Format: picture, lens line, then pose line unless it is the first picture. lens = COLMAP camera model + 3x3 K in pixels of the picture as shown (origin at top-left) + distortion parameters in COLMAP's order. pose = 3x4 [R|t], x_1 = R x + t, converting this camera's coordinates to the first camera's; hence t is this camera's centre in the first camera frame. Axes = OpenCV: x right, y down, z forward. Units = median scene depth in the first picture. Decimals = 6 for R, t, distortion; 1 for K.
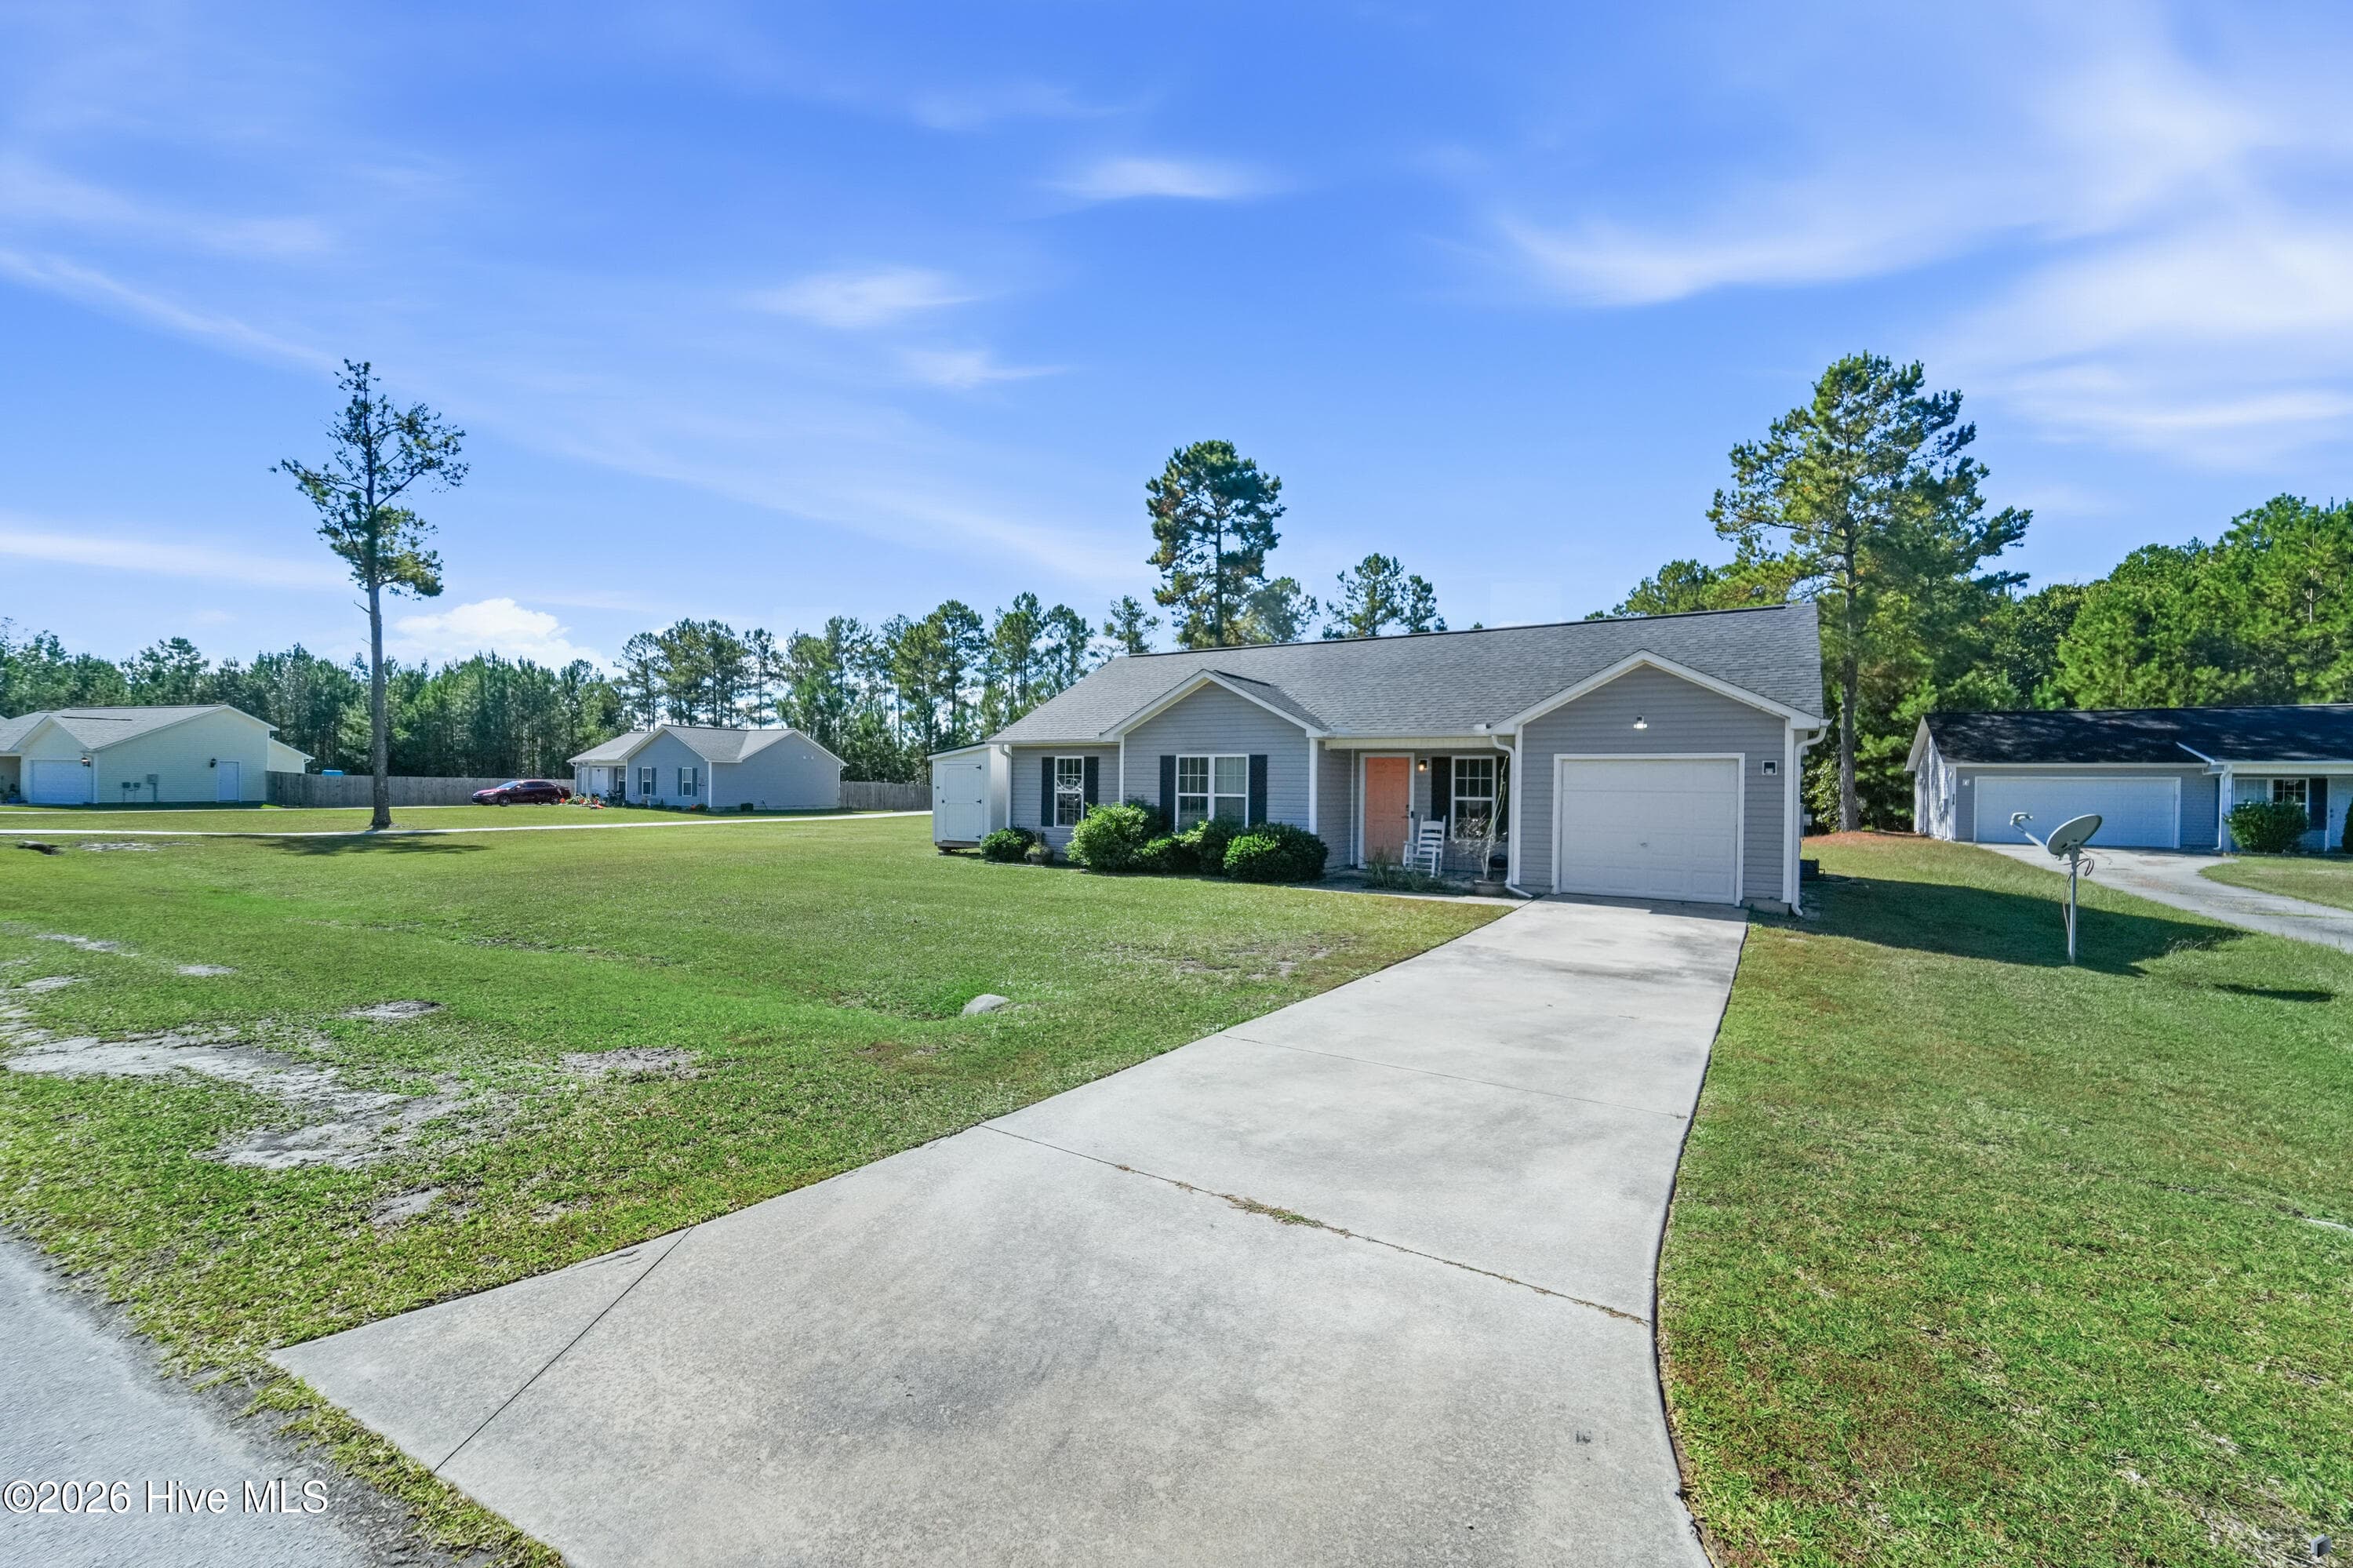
lens RADIAL K [[962.6, 0, 1173.4], [0, 962.6, 788.2], [0, 0, 1]] dist [0.004154, 0.000540]
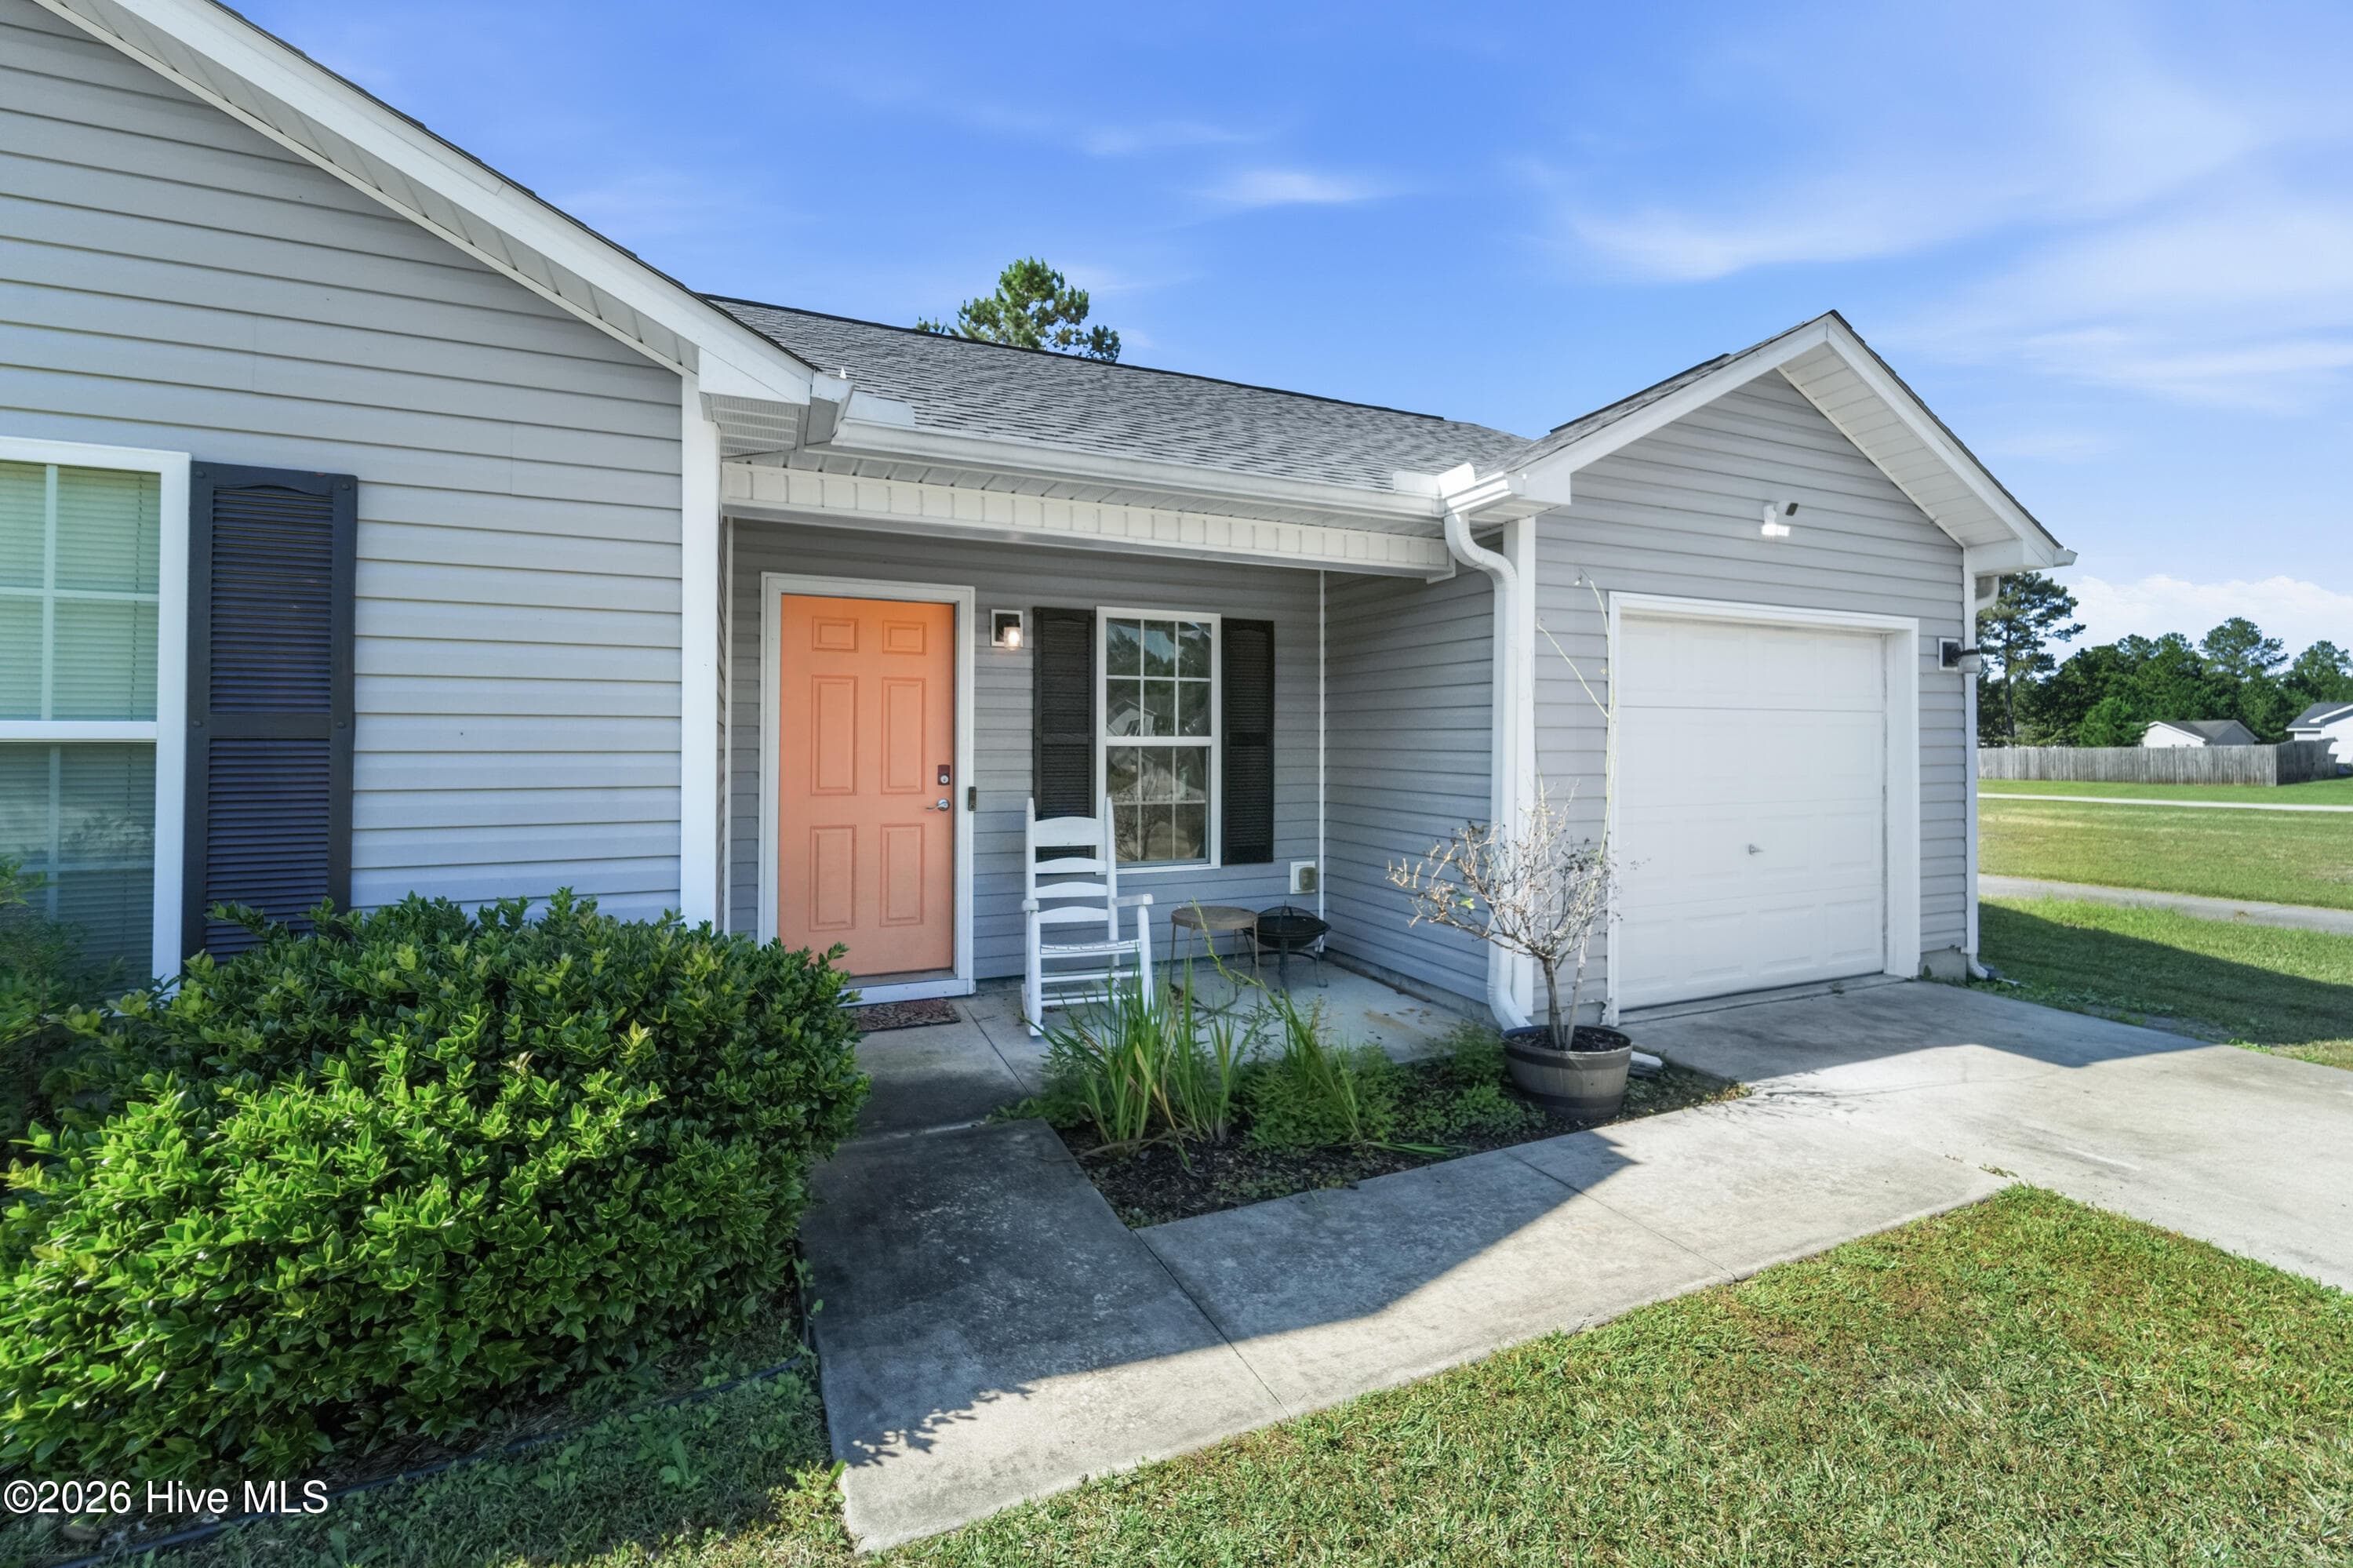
lens RADIAL K [[967.3, 0, 1177.0], [0, 967.3, 751.0], [0, 0, 1]] dist [0.004938, -0.002086]
pose [[0.559118, -0.015604, 0.828941, 0.018040], [0.011603, 0.999872, 0.010996, 0.005090], [-0.829007, 0.003471, 0.559227, 0.366672]]
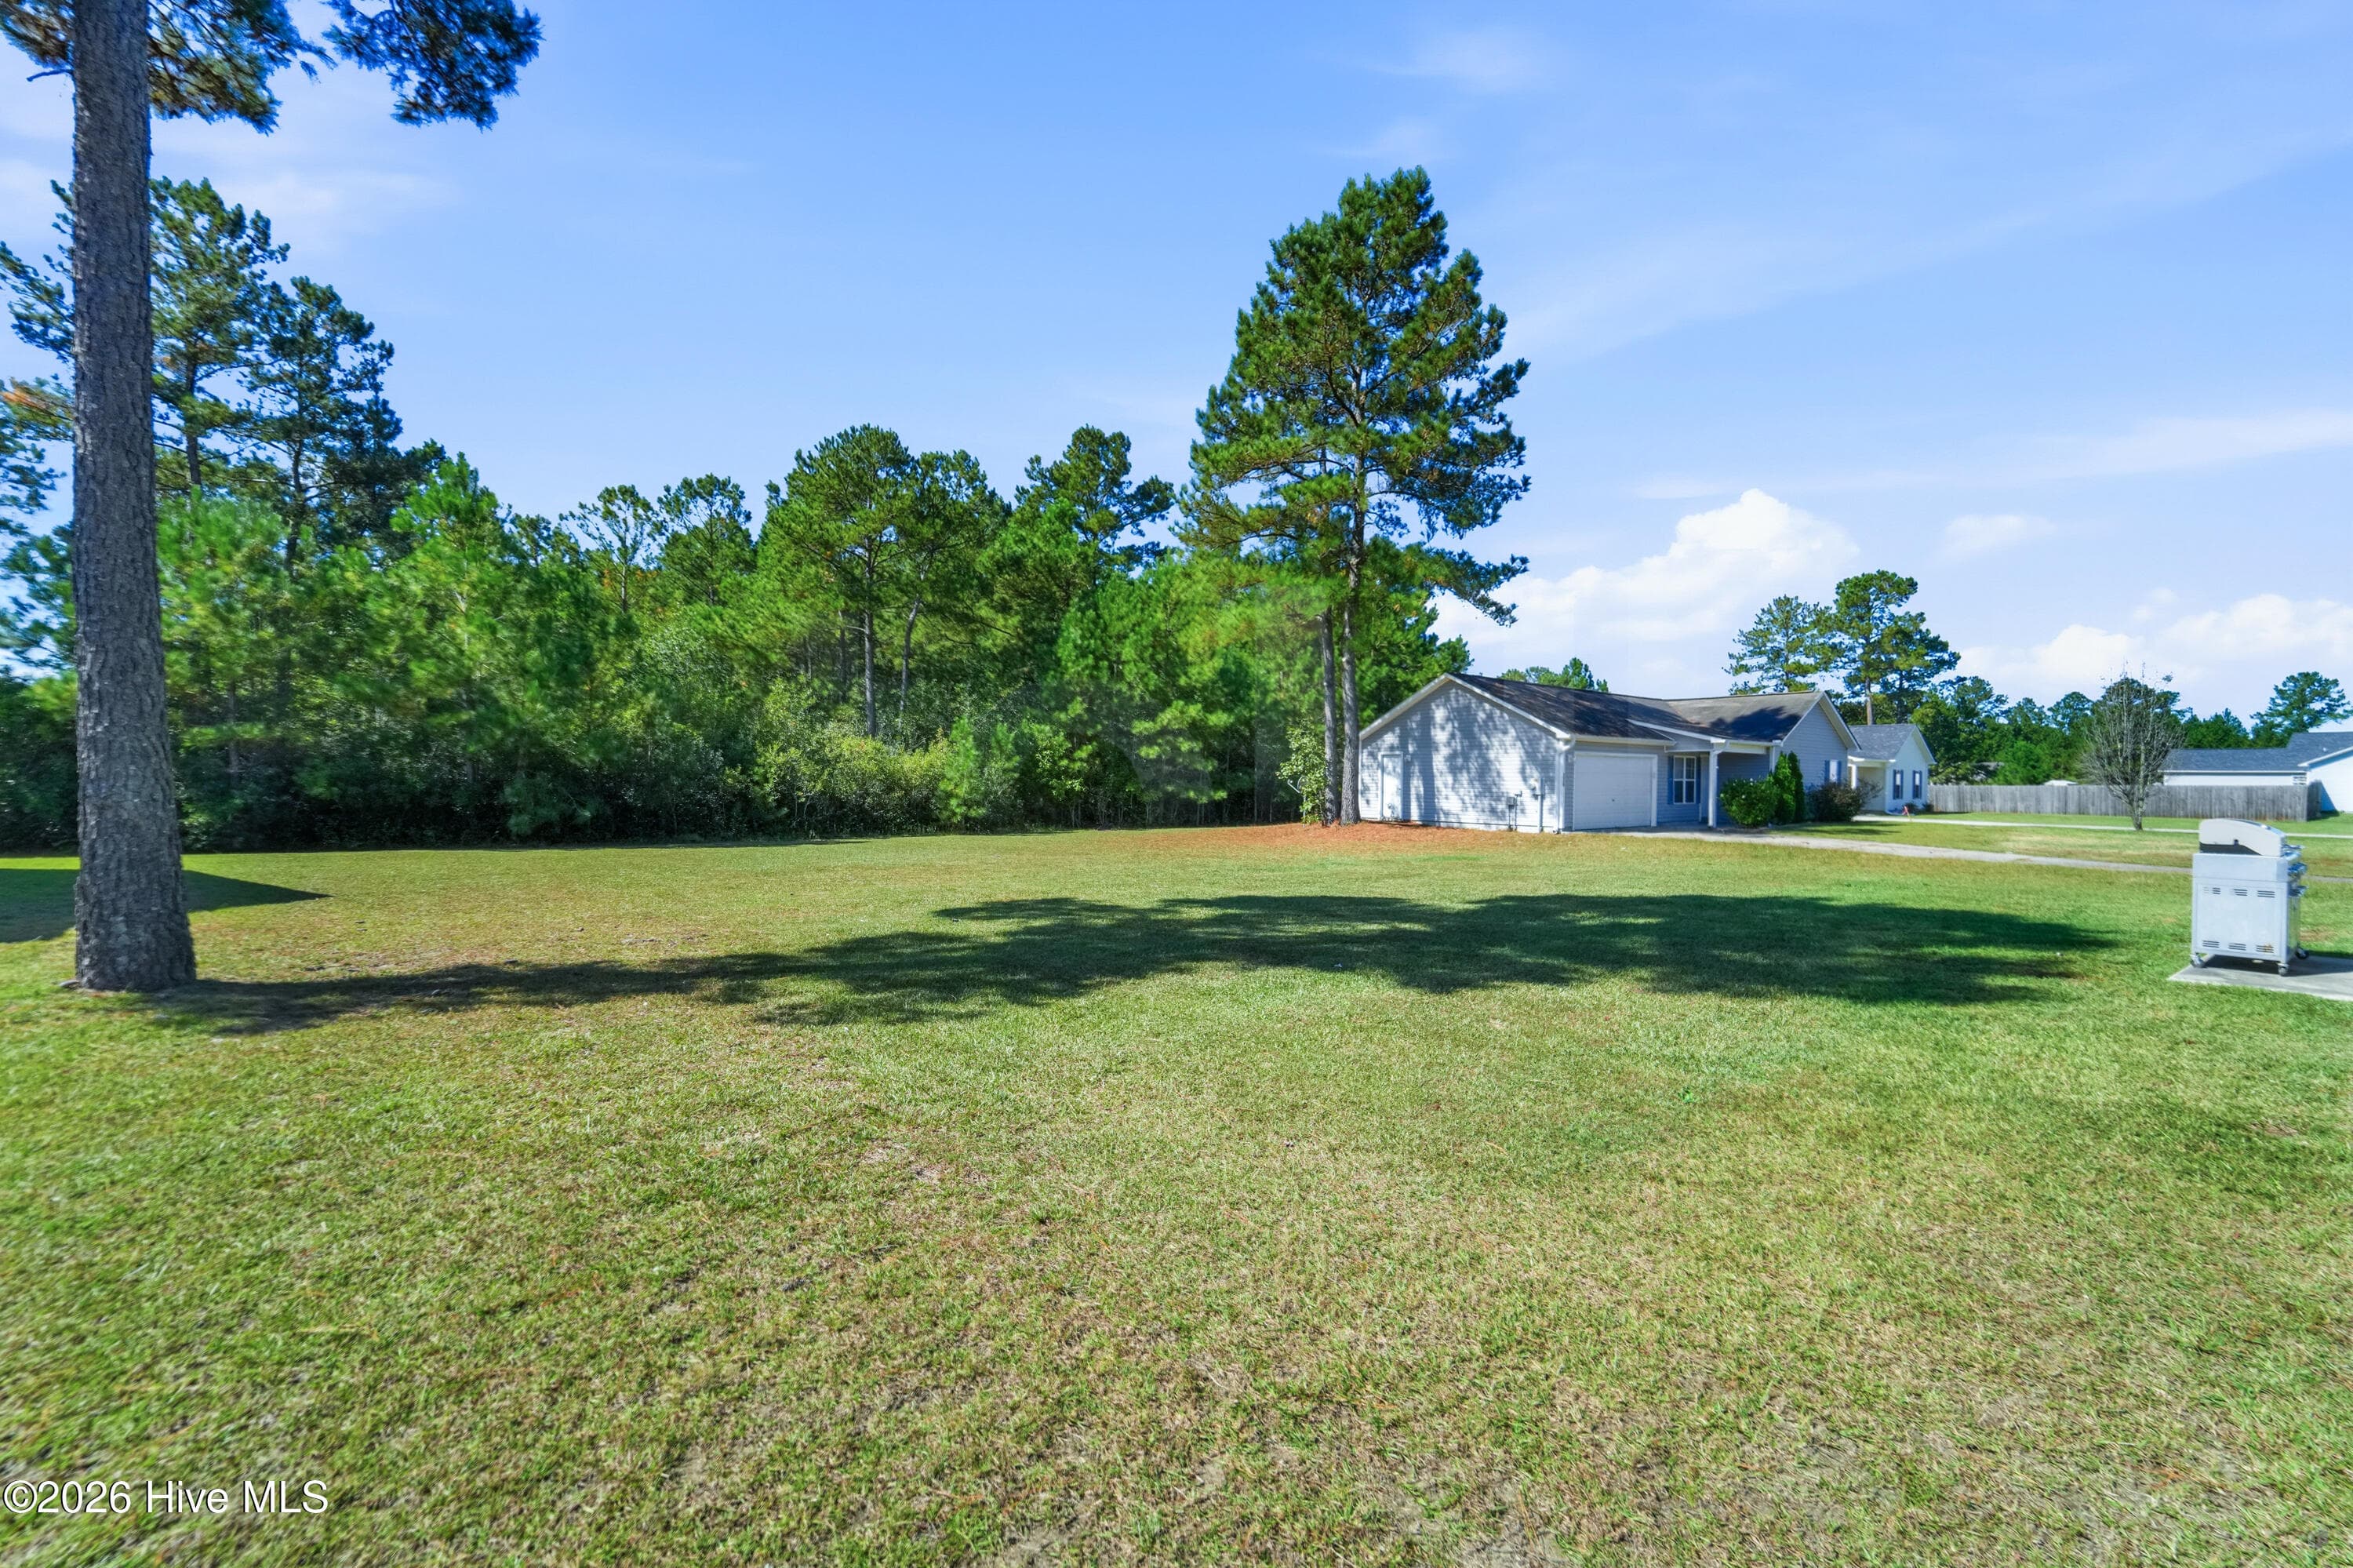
lens RADIAL K [[967.3, 0, 1171.5], [0, 967.3, 781.0], [0, 0, 1]] dist [0.004938, -0.002086]
pose [[0.352230, -0.012177, 0.935834, -0.047874], [-0.000799, 0.999911, 0.013312, 0.004693], [-0.935913, -0.005436, 0.352189, 0.852464]]
